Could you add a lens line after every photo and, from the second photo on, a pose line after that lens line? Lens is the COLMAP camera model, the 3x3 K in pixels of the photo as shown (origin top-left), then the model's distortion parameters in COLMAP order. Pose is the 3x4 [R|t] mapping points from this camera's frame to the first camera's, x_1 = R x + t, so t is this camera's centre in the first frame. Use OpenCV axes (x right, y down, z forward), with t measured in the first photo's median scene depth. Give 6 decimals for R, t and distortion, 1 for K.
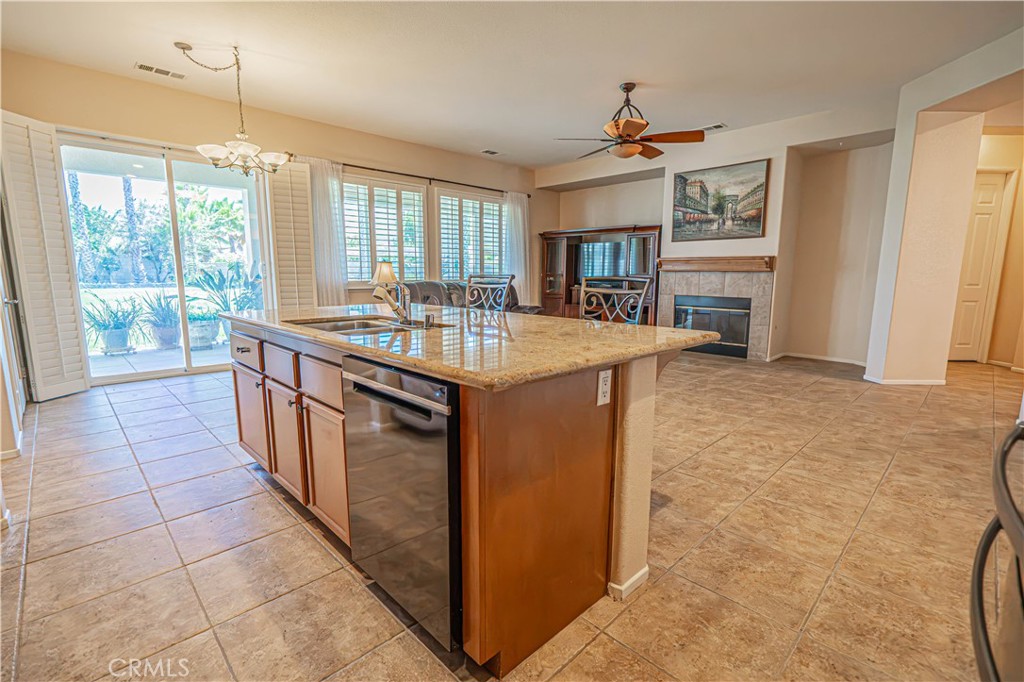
lens RADIAL K [[466.8, 0, 510.5], [0, 466.8, 341.5], [0, 0, 1]] dist [-0.001353, 0.000510]
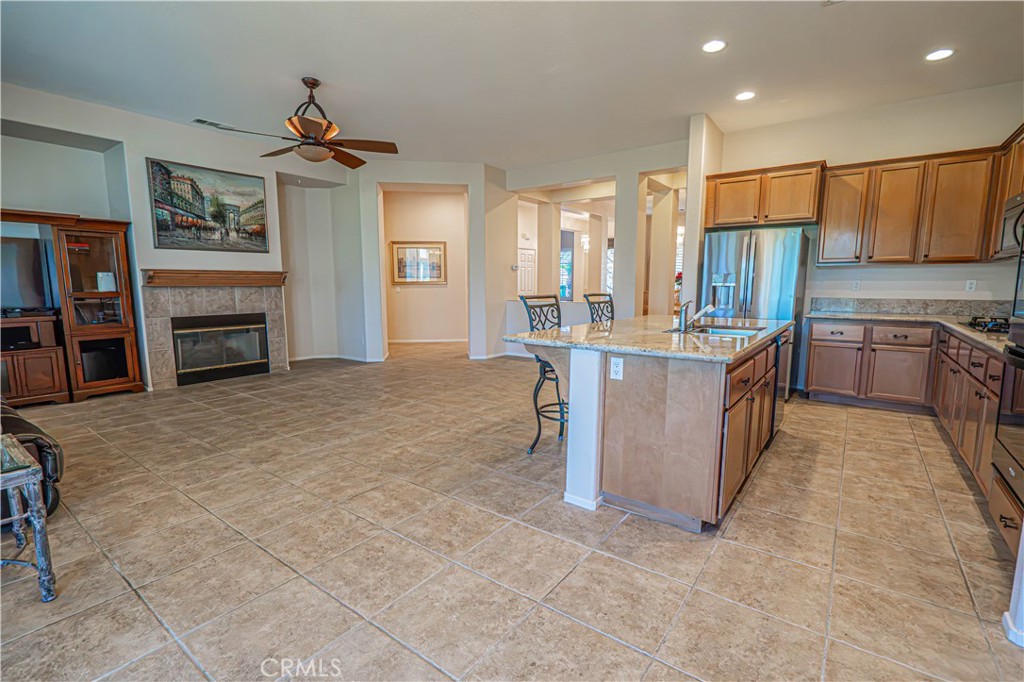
lens RADIAL K [[466.8, 0, 515.0], [0, 466.8, 342.4], [0, 0, 1]] dist [-0.001353, 0.000510]
pose [[-0.155685, -0.129599, 0.979268, -0.560244], [0.145148, 0.977594, 0.152454, -0.105342], [-0.977085, 0.165874, -0.133385, 0.618543]]
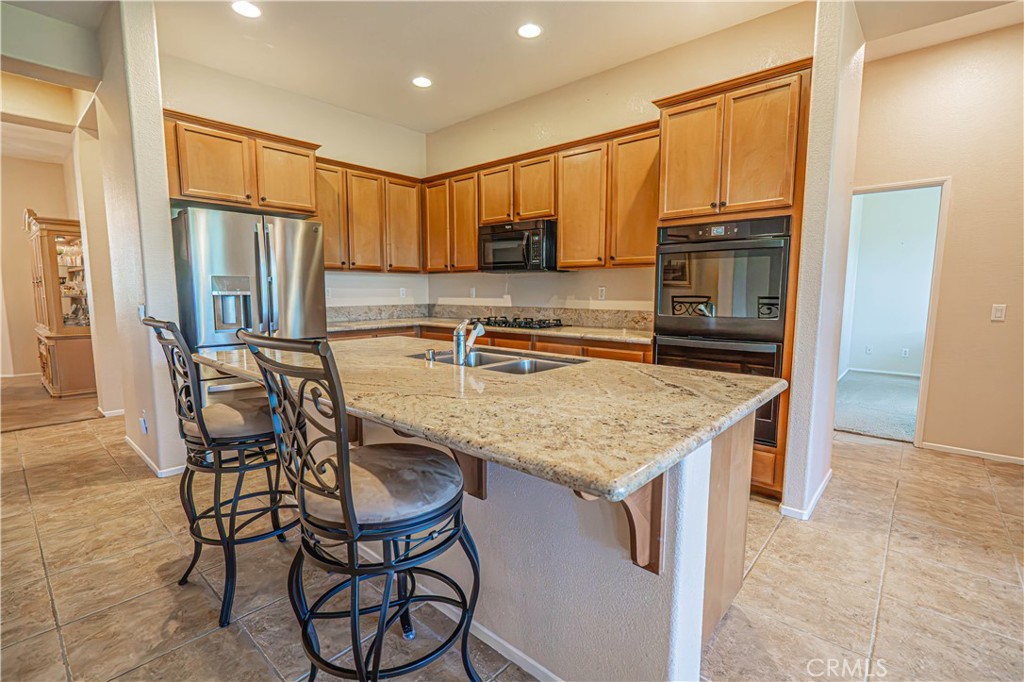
lens RADIAL K [[466.8, 0, 515.1], [0, 466.8, 343.5], [0, 0, 1]] dist [-0.001353, 0.000510]
pose [[-0.997666, 0.001194, -0.068279, -0.098456], [-0.016799, 0.964829, 0.262340, -0.116288], [0.066191, 0.262875, -0.962557, 0.677735]]
